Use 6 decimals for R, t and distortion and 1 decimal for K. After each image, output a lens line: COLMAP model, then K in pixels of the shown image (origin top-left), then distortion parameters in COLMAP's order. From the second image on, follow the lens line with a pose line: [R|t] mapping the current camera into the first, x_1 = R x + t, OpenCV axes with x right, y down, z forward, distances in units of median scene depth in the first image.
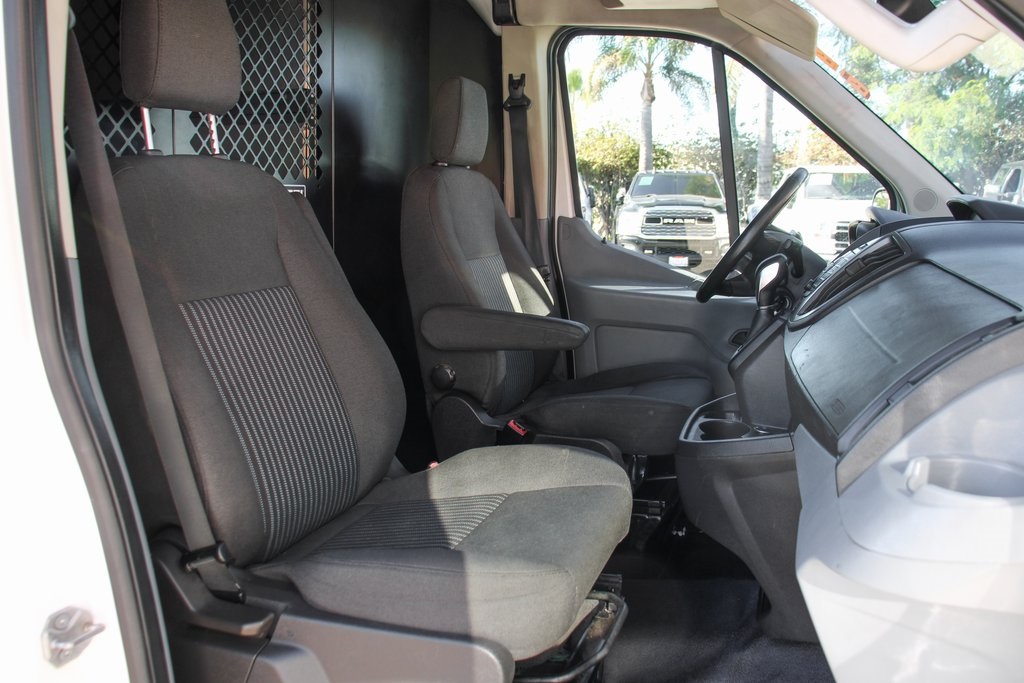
lens RADIAL K [[829.7, 0, 512.0], [0, 829.7, 341.5], [0, 0, 1]] dist [-0.185935, 0.162565]
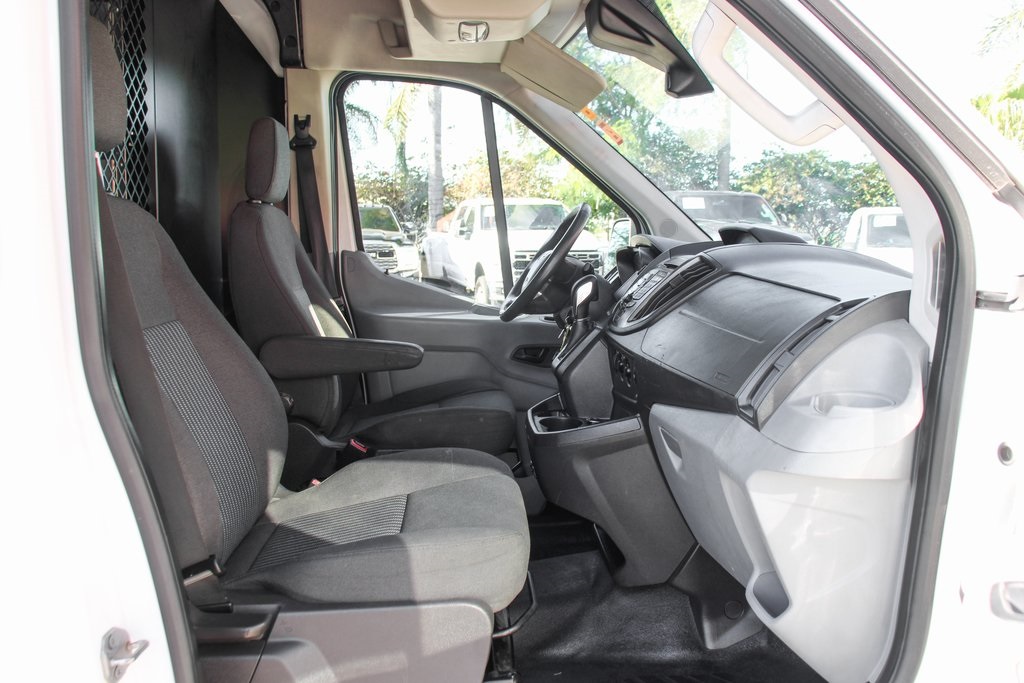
lens RADIAL K [[850.7, 0, 512.0], [0, 850.7, 341.5], [0, 0, 1]] dist [-0.174317, 0.182095]
pose [[0.921177, -0.056390, 0.385037, -0.199696], [0.073642, 0.996827, -0.030196, 0.015337], [-0.382113, 0.056171, 0.922407, -0.082563]]
